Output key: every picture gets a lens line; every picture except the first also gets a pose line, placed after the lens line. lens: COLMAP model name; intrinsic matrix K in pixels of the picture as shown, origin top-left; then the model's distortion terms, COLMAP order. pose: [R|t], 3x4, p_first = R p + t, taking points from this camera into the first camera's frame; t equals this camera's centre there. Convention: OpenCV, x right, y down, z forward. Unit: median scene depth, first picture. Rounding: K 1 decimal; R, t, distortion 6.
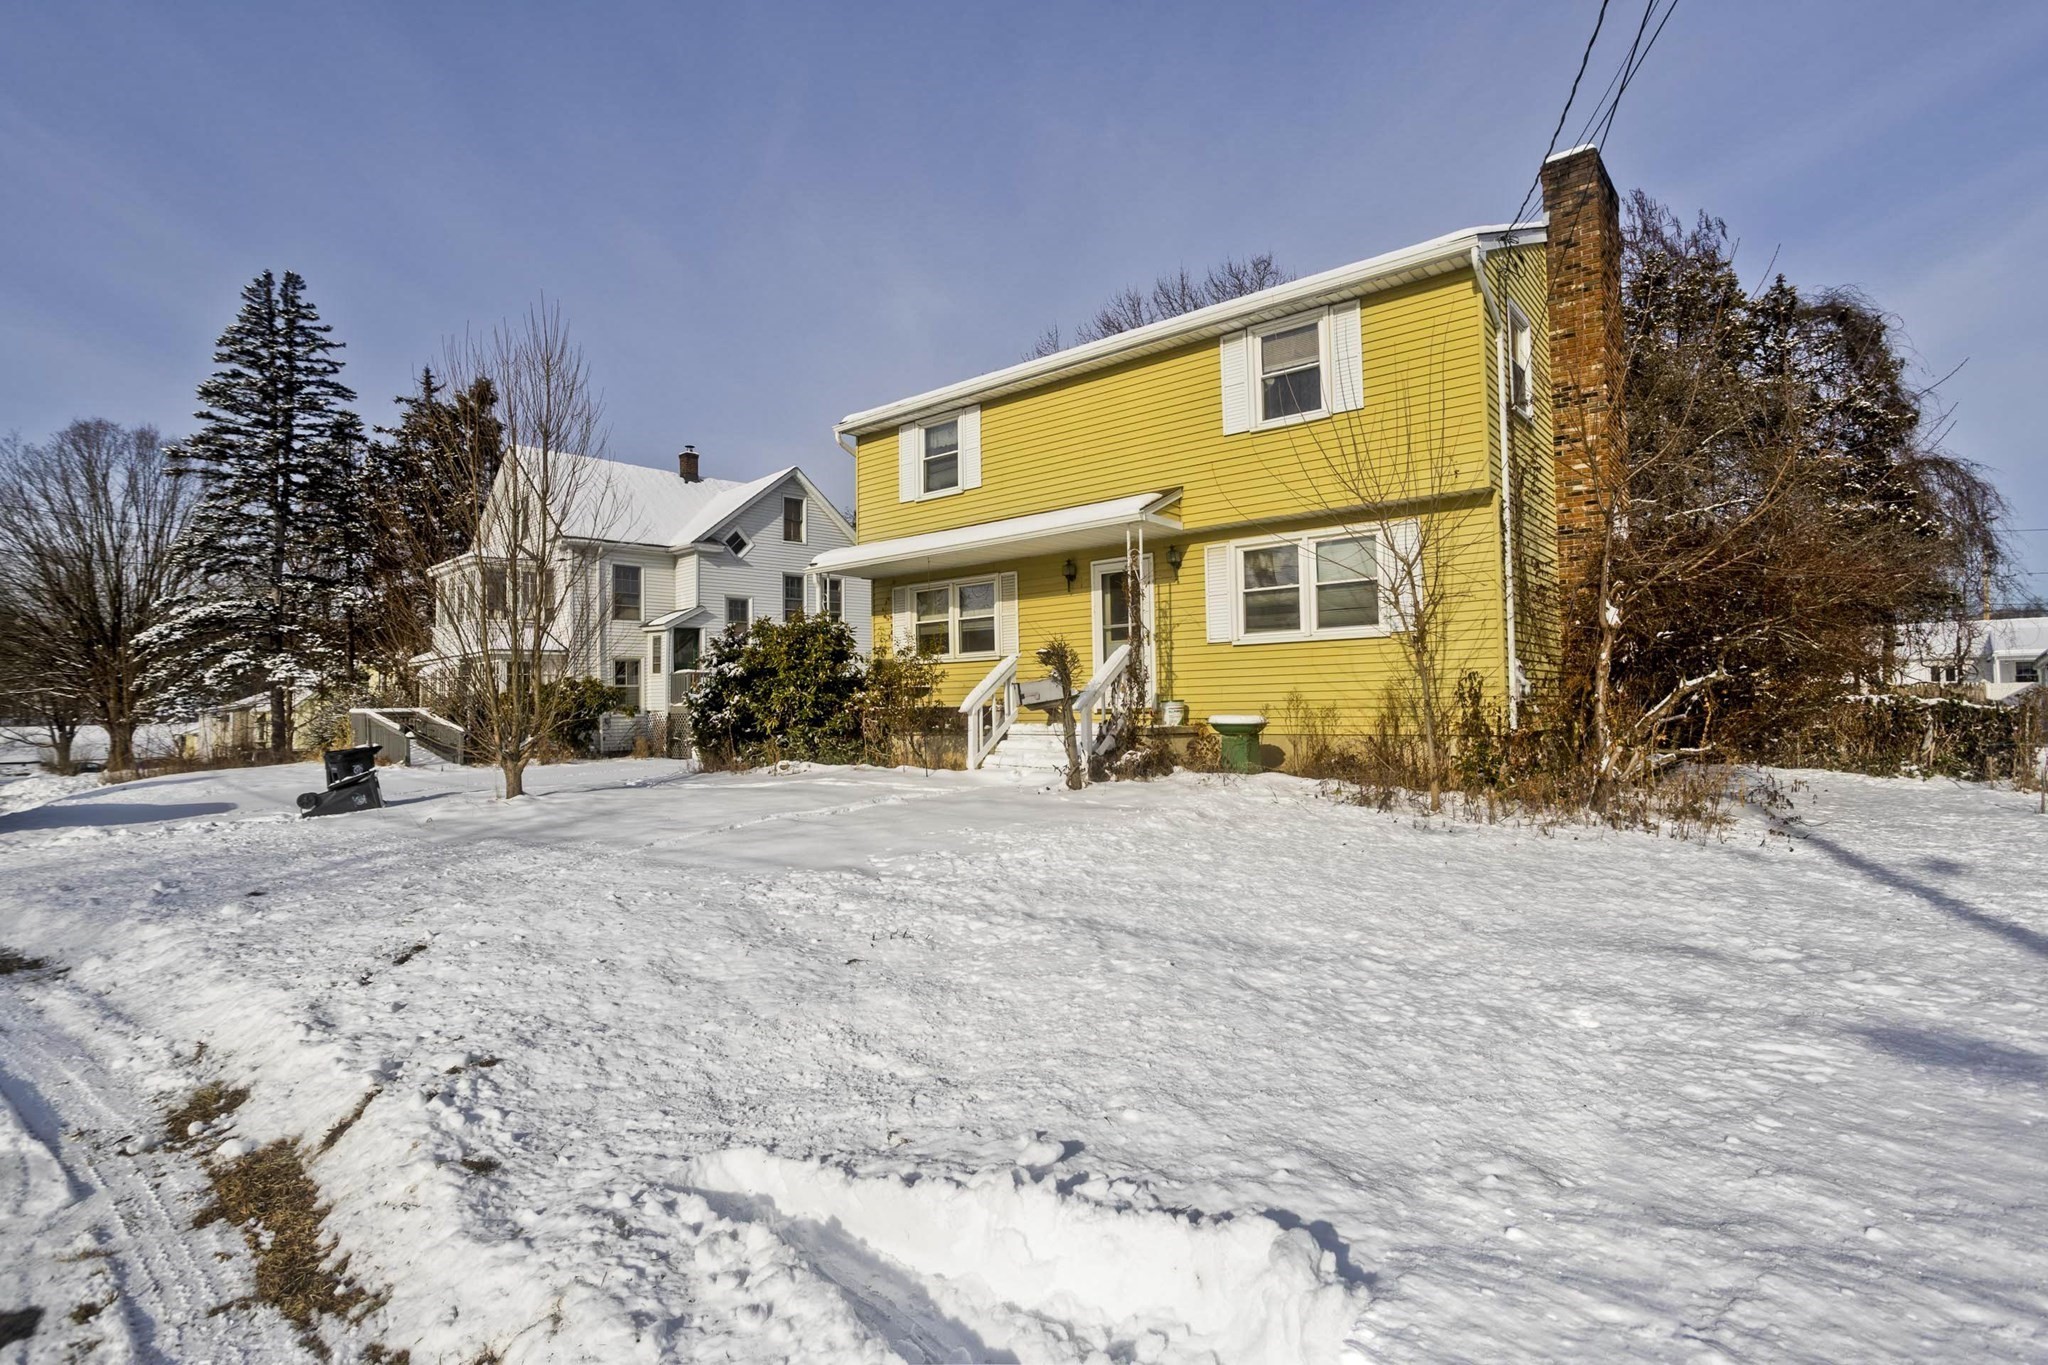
lens RADIAL K [[1001.1, 0, 1026.0], [0, 1001.1, 661.0], [0, 0, 1]] dist [-0.045648, 0.029065]
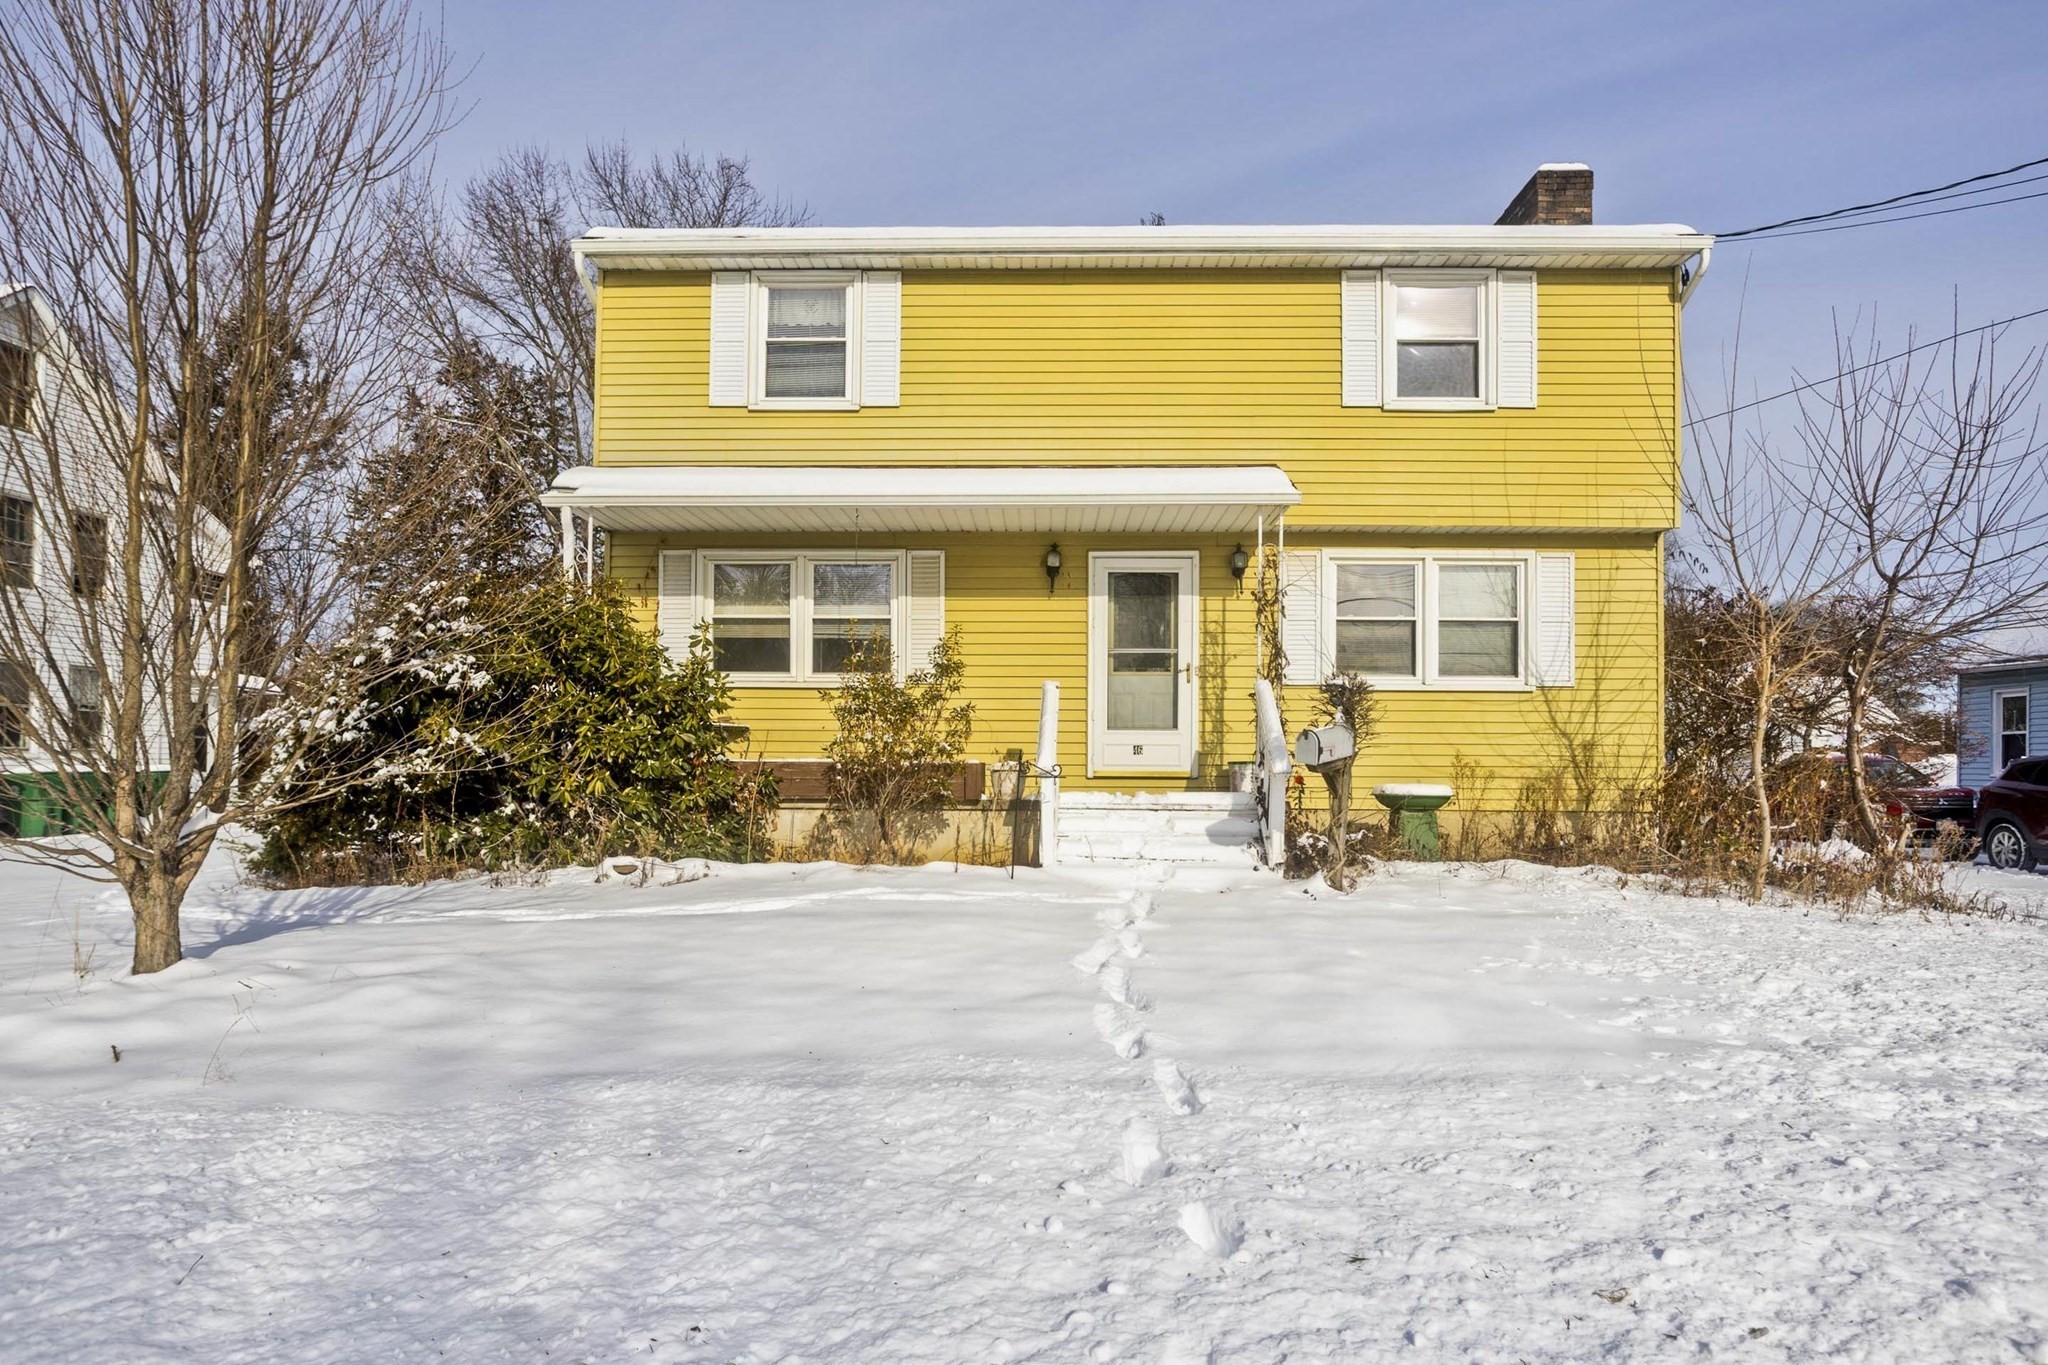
lens RADIAL K [[1201.3, 0, 1024.0], [0, 1201.3, 733.0], [0, 0, 1]] dist [-0.007053, -0.000963]
pose [[0.781681, 0.040685, 0.622350, -0.471404], [-0.049861, 0.998753, -0.002666, 0.026996], [-0.621682, -0.028947, 0.782735, 0.393994]]
